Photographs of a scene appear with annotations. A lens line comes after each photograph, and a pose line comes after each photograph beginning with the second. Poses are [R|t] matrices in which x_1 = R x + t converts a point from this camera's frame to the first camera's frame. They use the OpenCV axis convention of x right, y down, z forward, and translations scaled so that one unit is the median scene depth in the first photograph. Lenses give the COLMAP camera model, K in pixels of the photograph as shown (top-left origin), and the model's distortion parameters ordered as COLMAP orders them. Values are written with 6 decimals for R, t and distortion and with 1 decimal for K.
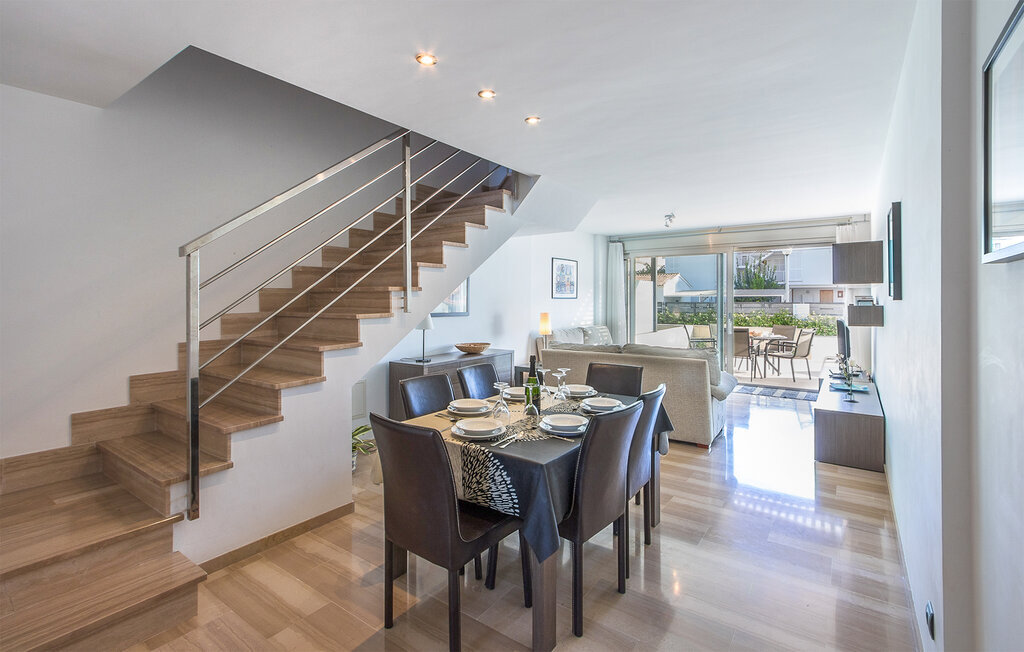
lens RADIAL K [[472.3, 0, 513.0], [0, 472.3, 297.6], [0, 0, 1]] dist [-0.014018, 0.000106]
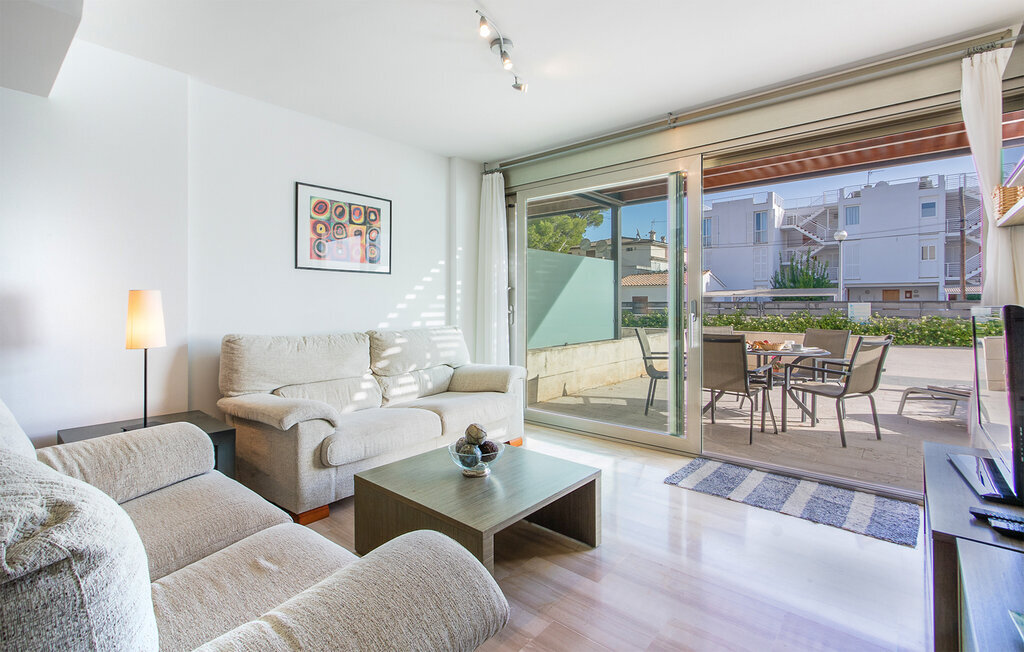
lens RADIAL K [[475.1, 0, 513.0], [0, 475.1, 302.2], [0, 0, 1]] dist [0.003118, -0.000168]
pose [[0.996906, 0.000720, -0.078604, 0.147394], [-0.000602, 0.999999, 0.001532, 0.015177], [0.078605, -0.001480, 0.996905, 0.240698]]
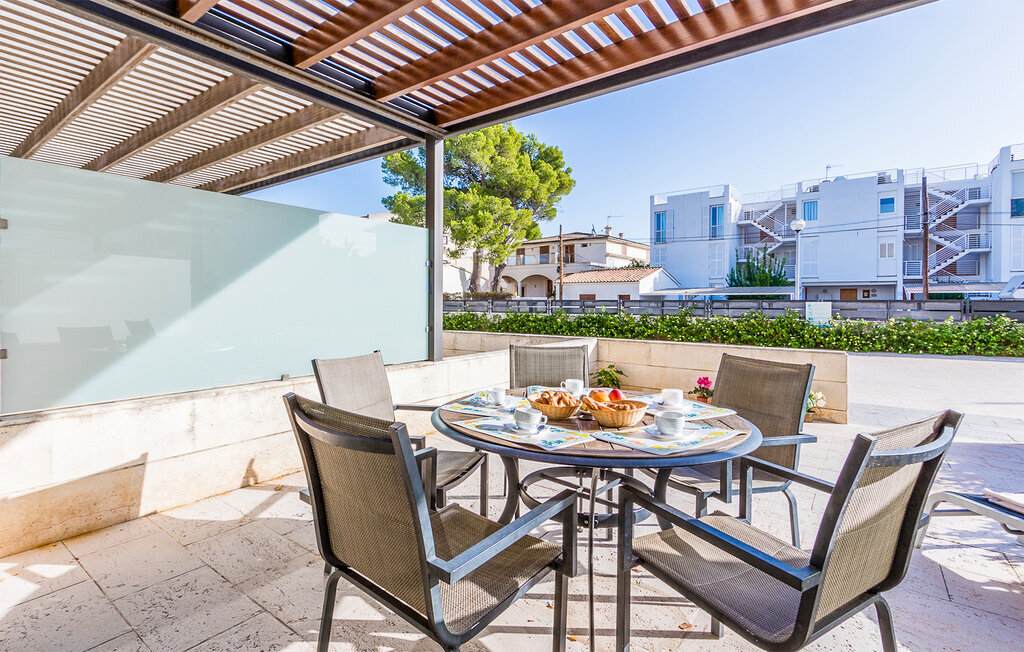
lens RADIAL K [[474.9, 0, 502.3], [0, 474.9, 301.3], [0, 0, 1]] dist [0.002038, 0.000207]
pose [[0.999451, 0.005788, -0.032614, 0.257446], [-0.005665, 0.999977, 0.003850, 0.016326], [0.032636, -0.003663, 0.999461, 0.428183]]
